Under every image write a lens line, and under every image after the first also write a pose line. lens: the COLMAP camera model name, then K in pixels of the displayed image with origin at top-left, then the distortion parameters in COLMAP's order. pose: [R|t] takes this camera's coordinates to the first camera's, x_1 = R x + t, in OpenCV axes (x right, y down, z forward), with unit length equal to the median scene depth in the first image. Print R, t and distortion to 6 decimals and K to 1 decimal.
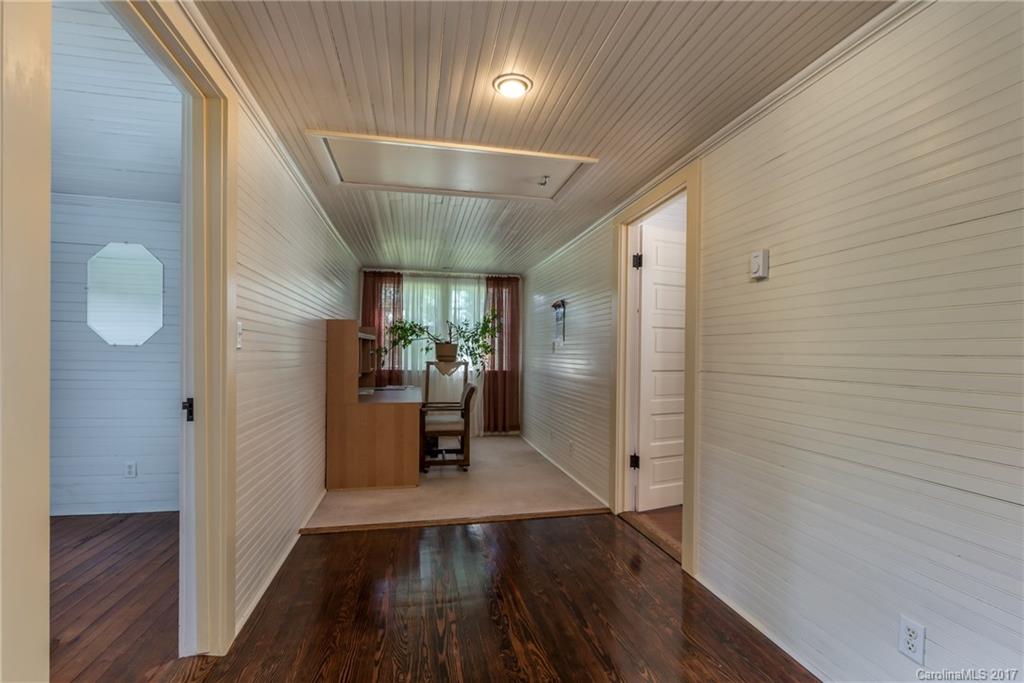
lens RADIAL K [[448.9, 0, 524.1], [0, 448.9, 361.7], [0, 0, 1]] dist [0.000738, 0.000079]
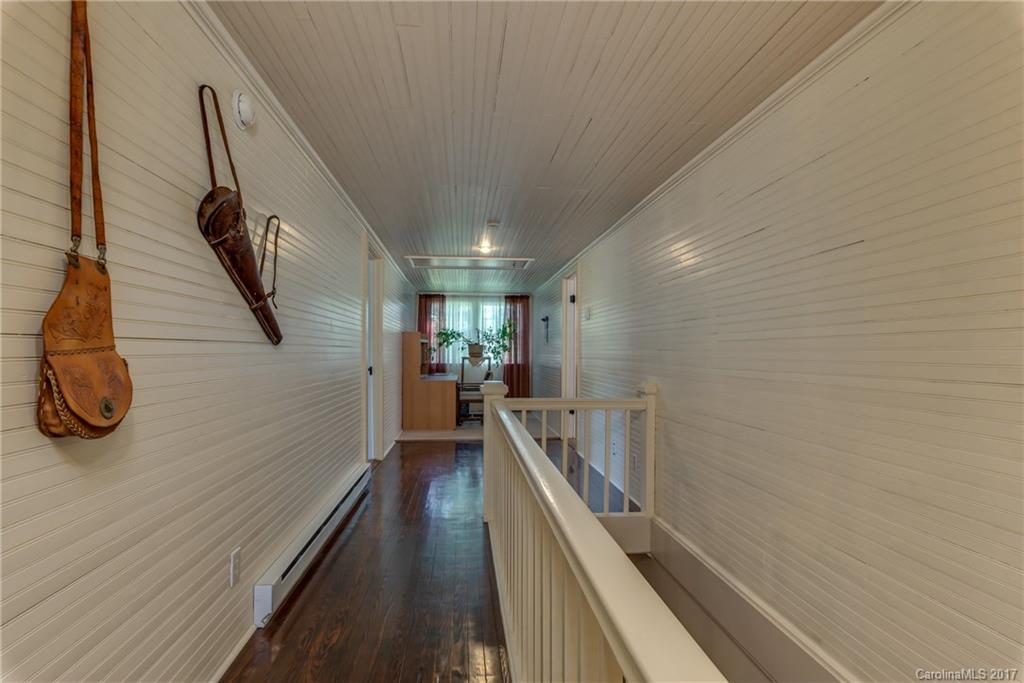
lens RADIAL K [[448.9, 0, 524.1], [0, 448.9, 361.7], [0, 0, 1]] dist [0.000738, 0.000079]
pose [[0.995744, -0.002809, -0.092119, 0.107733], [0.003032, 0.999993, 0.002279, 0.011129], [0.092112, -0.002548, 0.995745, -0.395148]]
